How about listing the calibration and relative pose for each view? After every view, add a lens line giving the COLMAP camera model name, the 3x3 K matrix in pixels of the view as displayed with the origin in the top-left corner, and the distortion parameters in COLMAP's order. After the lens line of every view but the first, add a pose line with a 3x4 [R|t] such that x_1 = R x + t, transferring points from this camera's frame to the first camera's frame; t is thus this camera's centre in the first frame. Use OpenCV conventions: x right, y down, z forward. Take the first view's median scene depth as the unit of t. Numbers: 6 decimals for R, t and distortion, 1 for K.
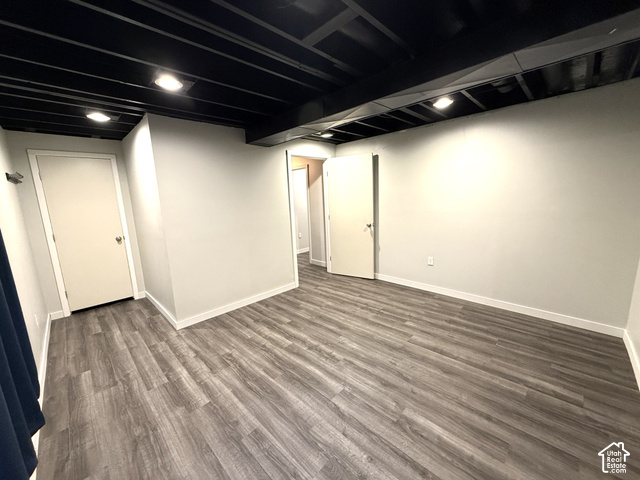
lens RADIAL K [[255.7, 0, 320.5], [0, 255.7, 240.7], [0, 0, 1]] dist [-0.000474, 0.000114]
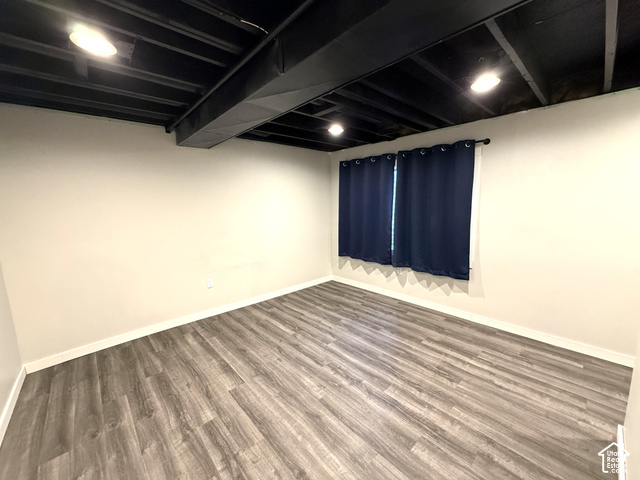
lens RADIAL K [[255.7, 0, 319.9], [0, 255.7, 239.7], [0, 0, 1]] dist [-0.000474, 0.000114]
pose [[-0.996985, 0.053474, 0.056220, 0.018681], [0.068530, 0.946658, 0.314869, -0.325485], [-0.036384, 0.317773, -0.947468, 1.753284]]
